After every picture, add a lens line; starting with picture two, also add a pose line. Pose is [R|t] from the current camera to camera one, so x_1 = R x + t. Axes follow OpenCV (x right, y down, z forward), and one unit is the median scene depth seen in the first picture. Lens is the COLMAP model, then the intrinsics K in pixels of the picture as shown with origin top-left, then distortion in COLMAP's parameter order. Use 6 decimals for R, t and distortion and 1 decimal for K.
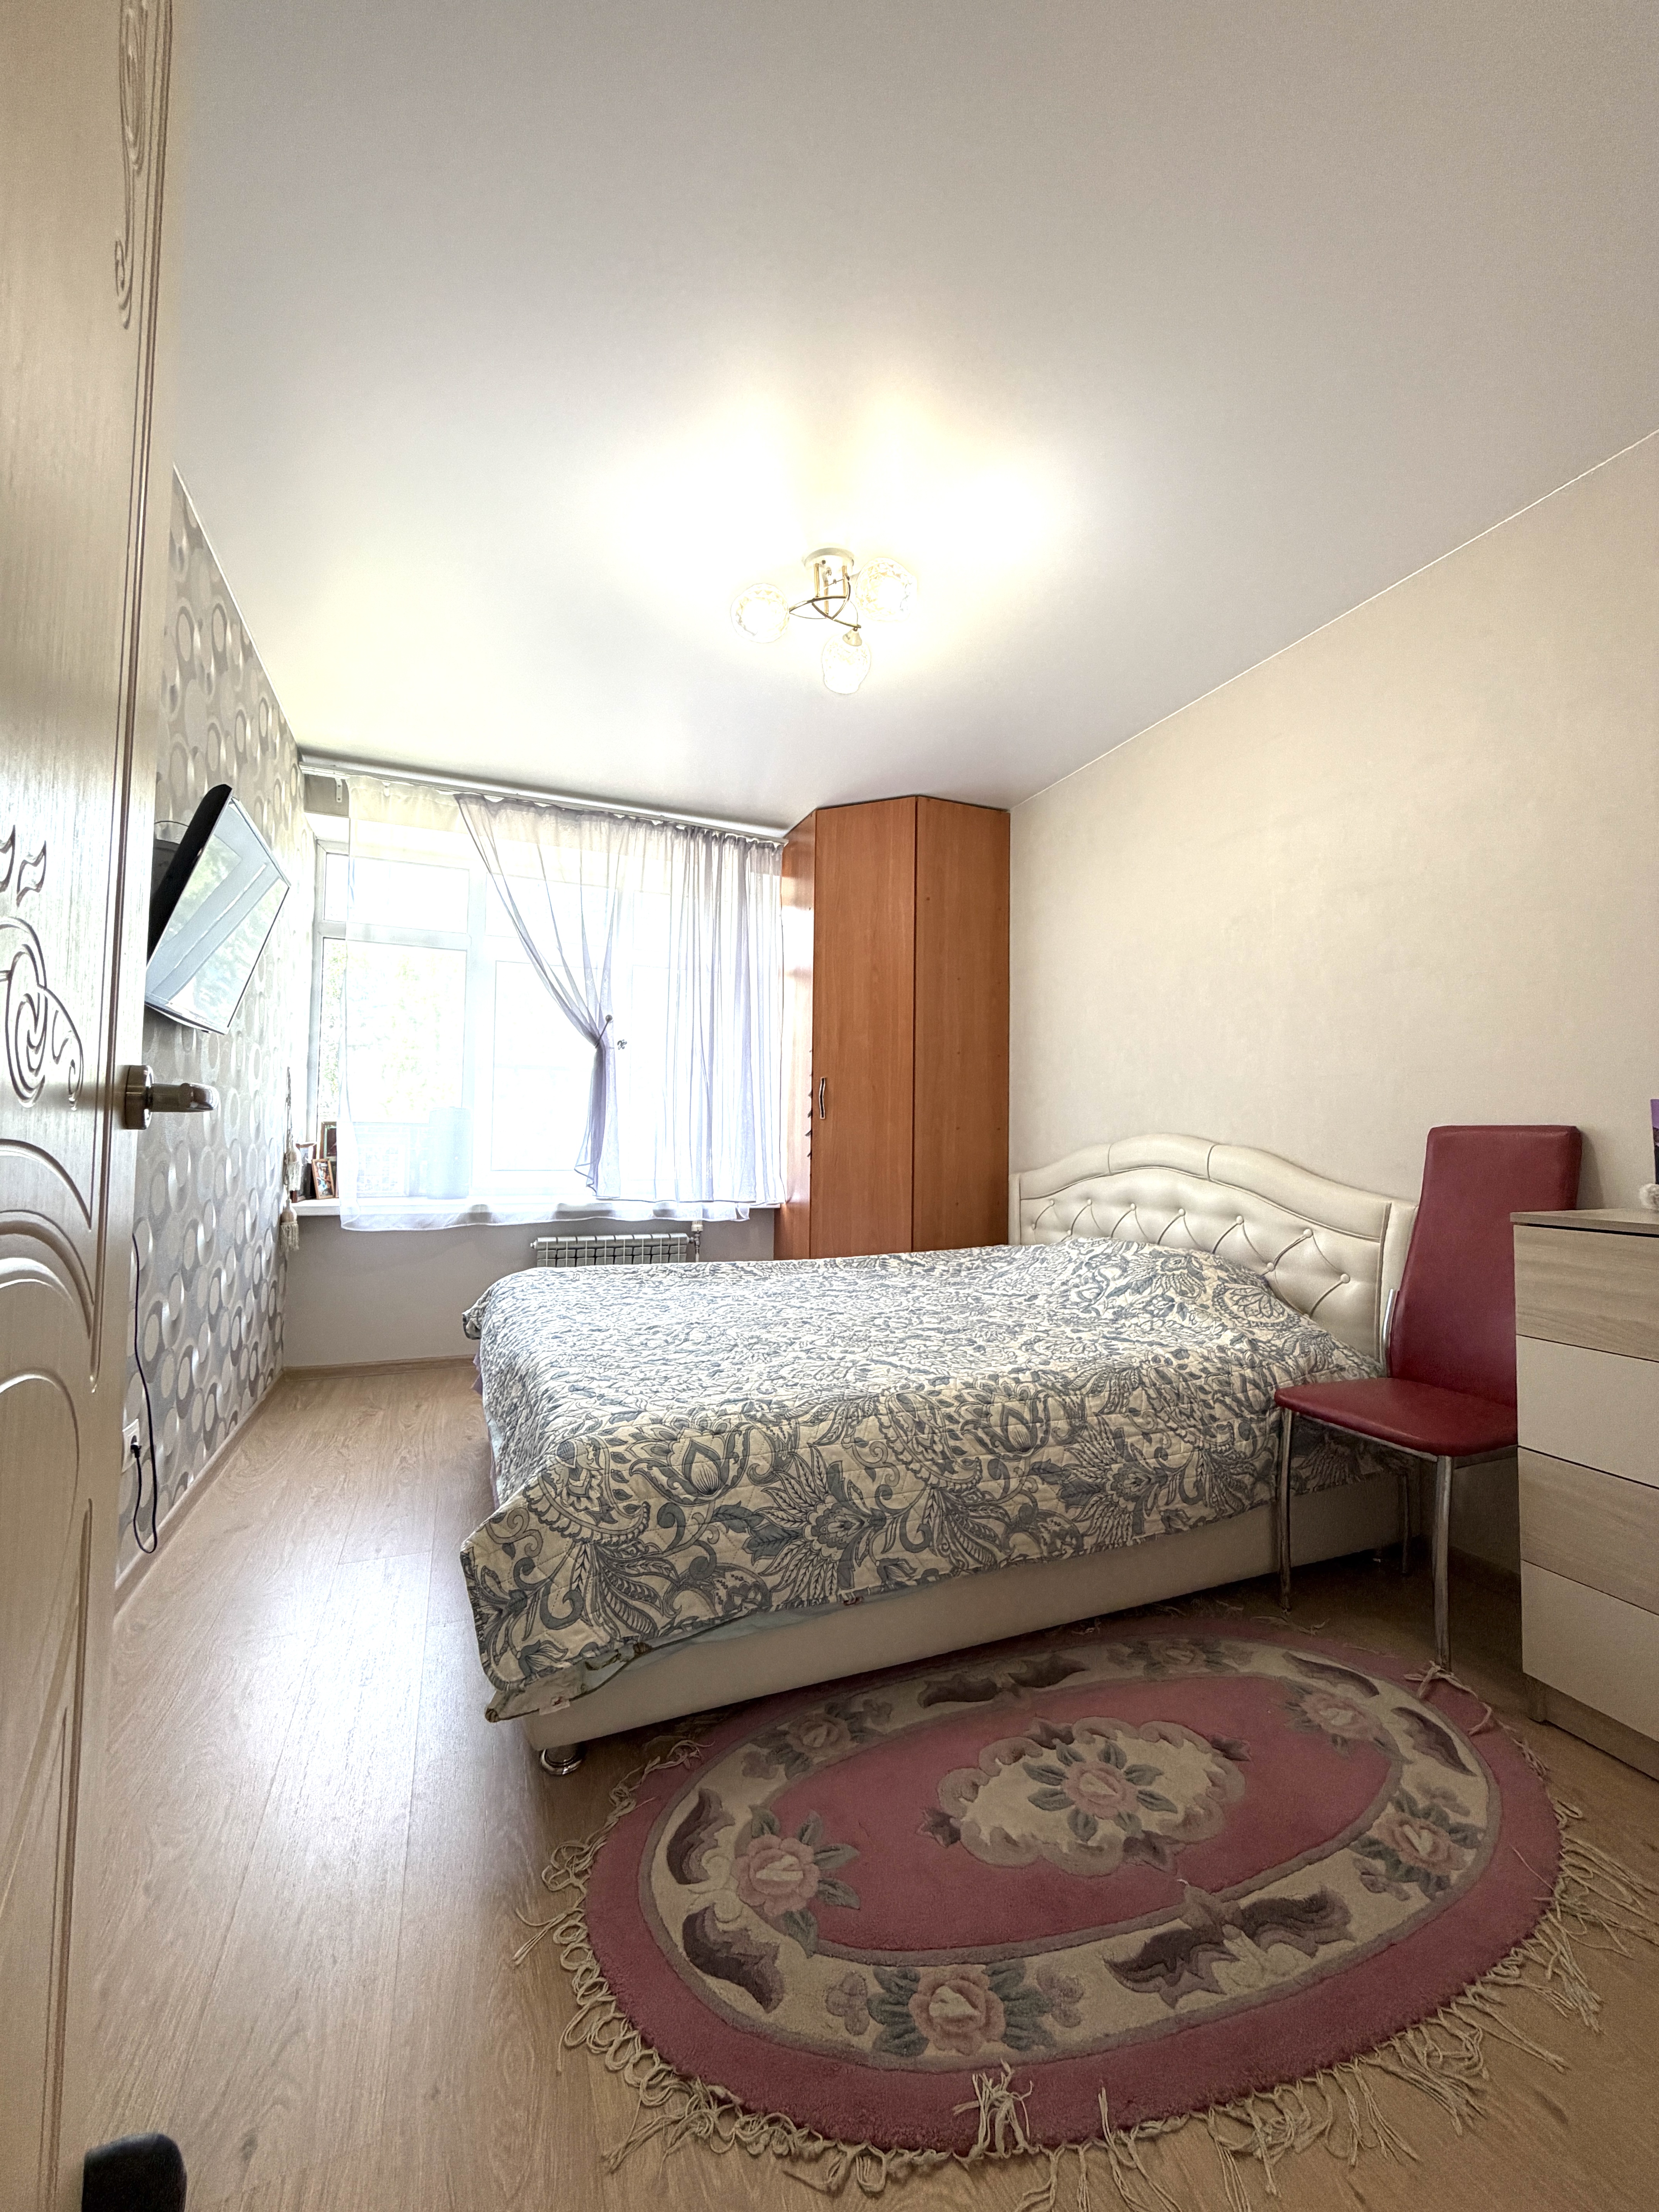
lens RADIAL K [[883.1, 0, 832.2], [0, 883.1, 1106.0], [0, 0, 1]] dist [0.000685, -0.000233]
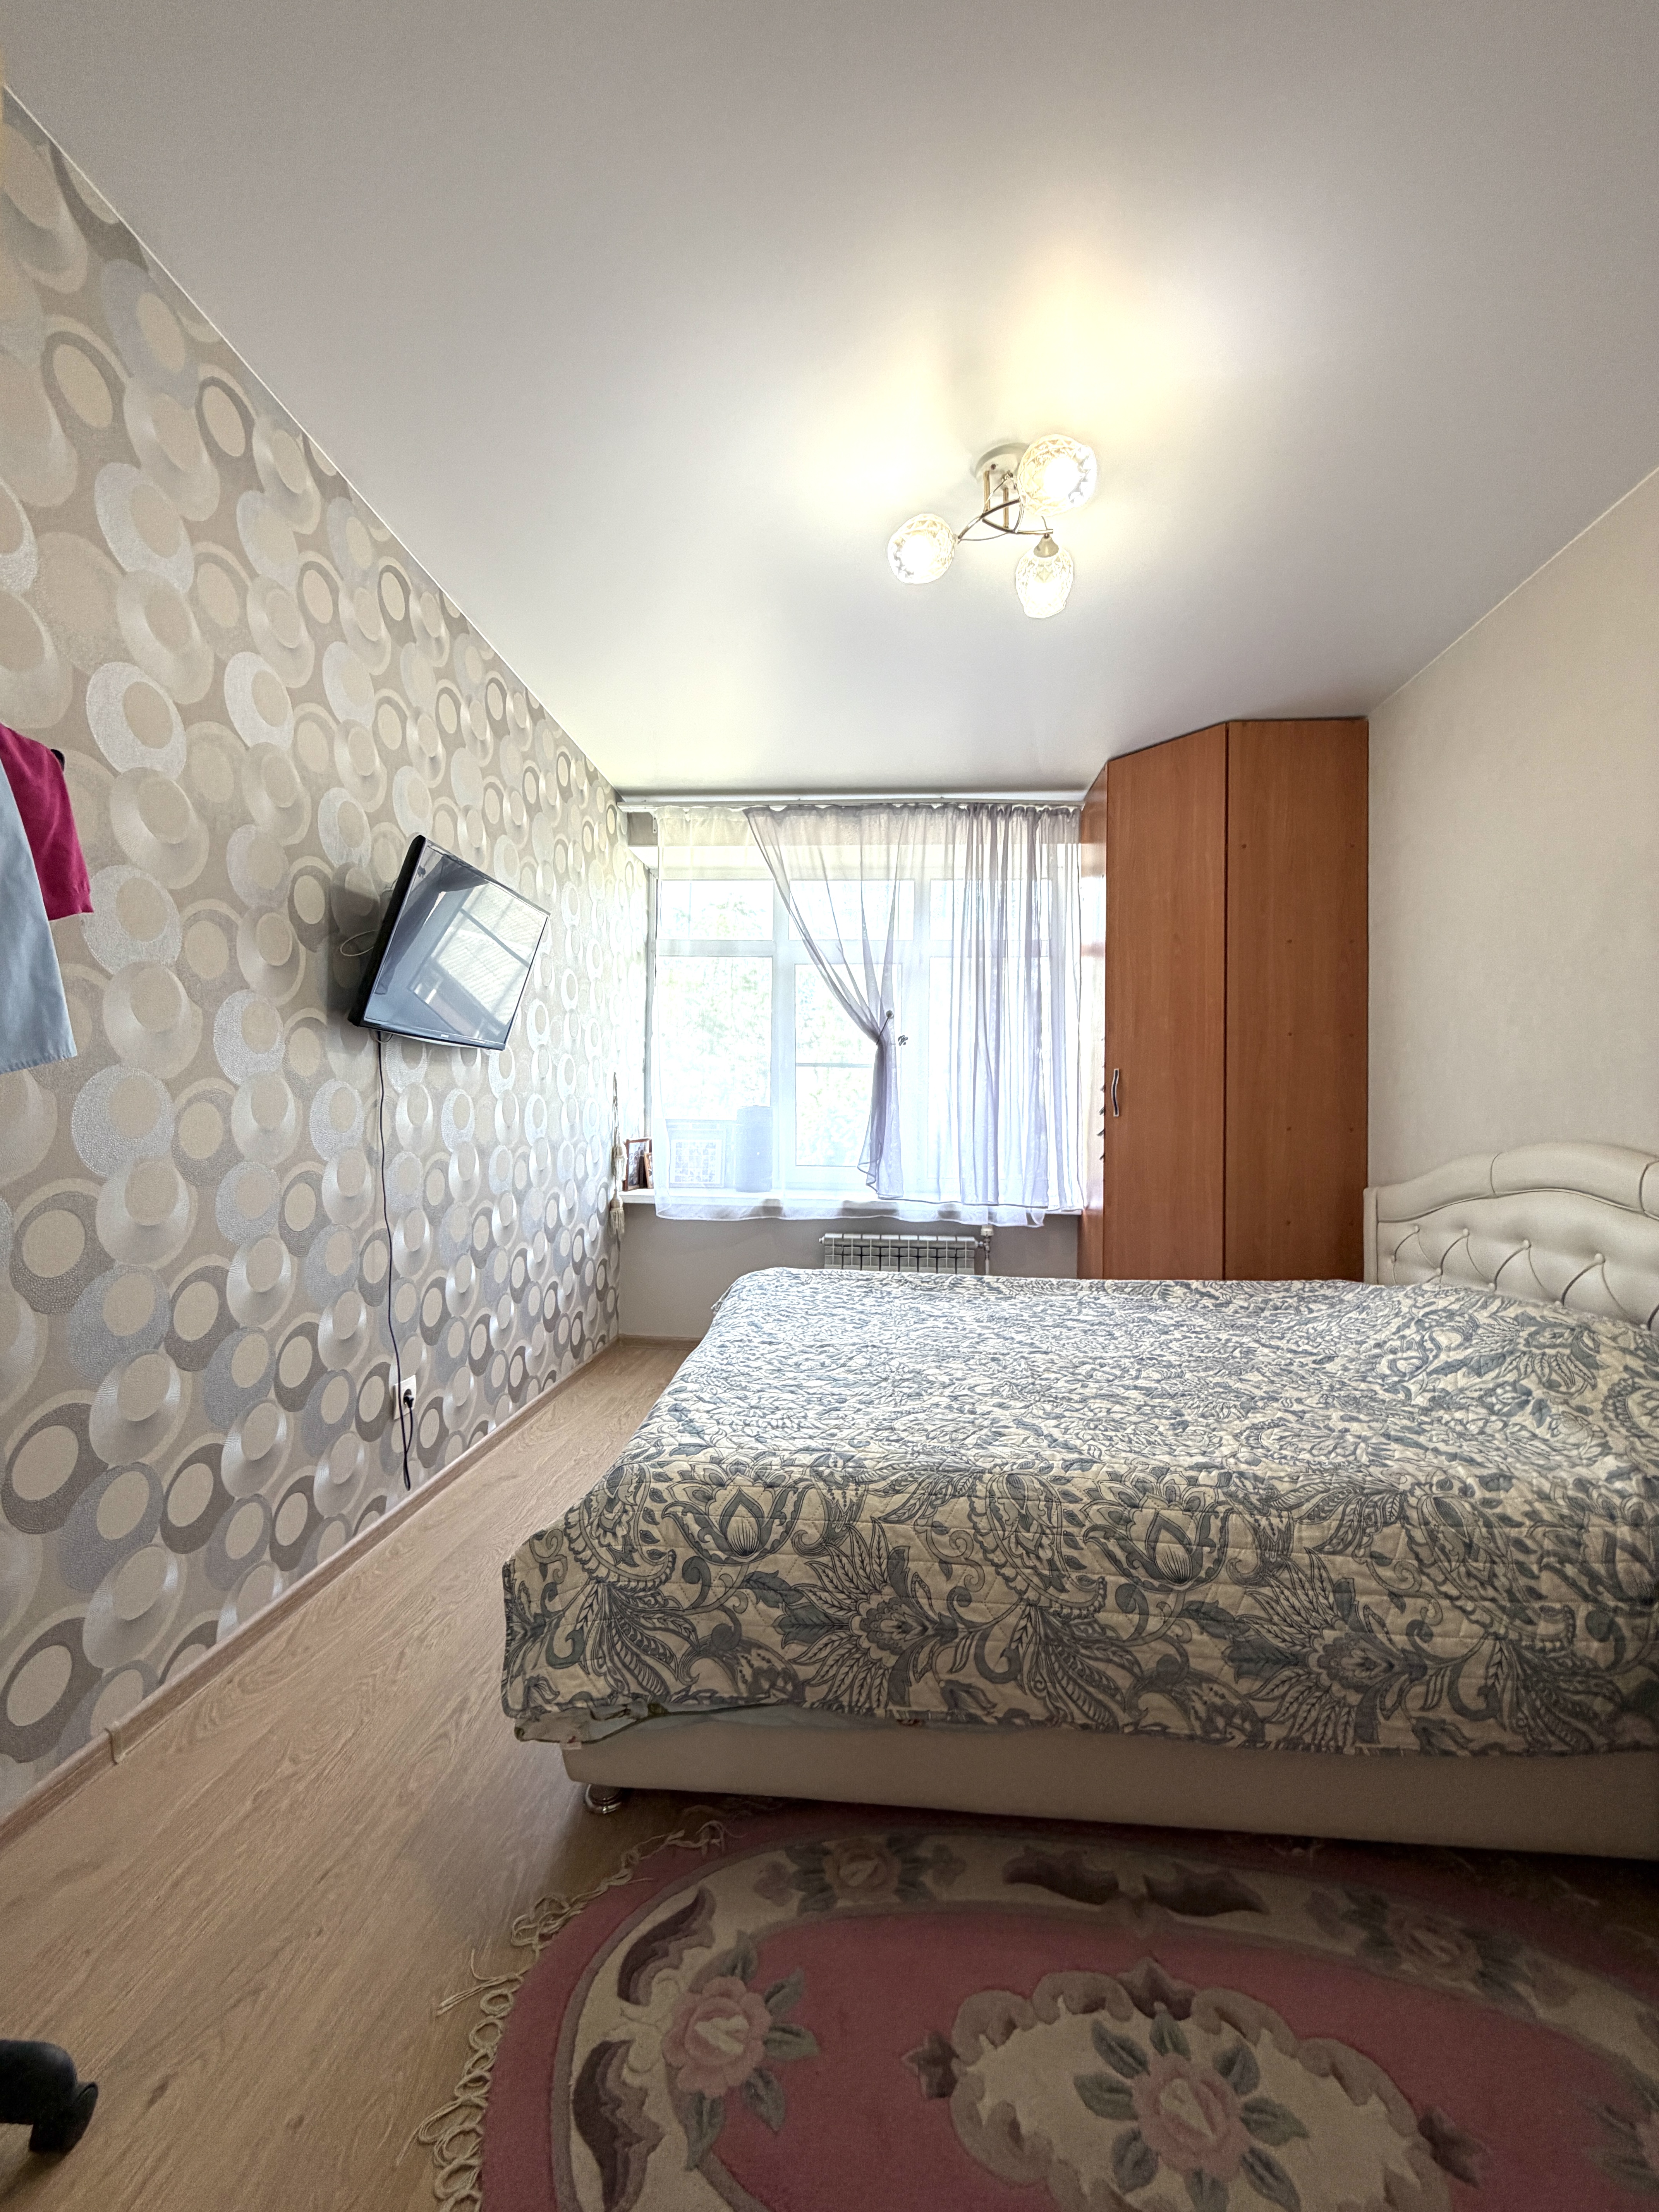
lens RADIAL K [[883.1, 0, 828.7], [0, 883.1, 1105.3], [0, 0, 1]] dist [0.000685, -0.000233]
pose [[0.891459, -0.006796, -0.453050, 0.238228], [0.012486, 0.999876, 0.009569, -0.015156], [0.452928, -0.014187, 0.891434, 0.173893]]
